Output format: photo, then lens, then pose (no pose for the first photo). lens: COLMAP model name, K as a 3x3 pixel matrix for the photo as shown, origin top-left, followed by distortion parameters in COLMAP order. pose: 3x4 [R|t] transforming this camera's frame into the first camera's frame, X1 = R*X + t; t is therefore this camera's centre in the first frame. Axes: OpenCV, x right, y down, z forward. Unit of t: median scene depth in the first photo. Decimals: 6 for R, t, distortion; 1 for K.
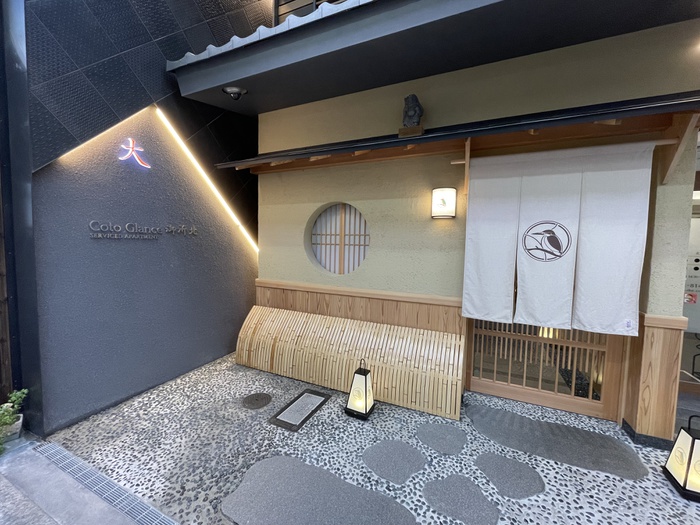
lens RADIAL K [[282.3, 0, 348.6], [0, 282.3, 262.4], [0, 0, 1]] dist [-0.007116, -0.000244]
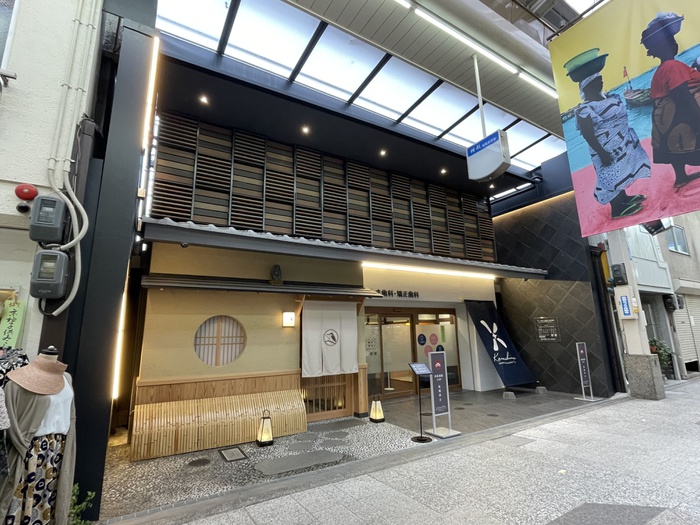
lens RADIAL K [[348.5, 0, 350.4], [0, 348.5, 263.8], [0, 0, 1]] dist [-0.002505, -0.000114]
pose [[0.564727, 0.131972, 0.814658, -1.445884], [0.086329, 0.972269, -0.217348, -0.023035], [-0.820750, 0.193070, 0.537673, -0.723869]]
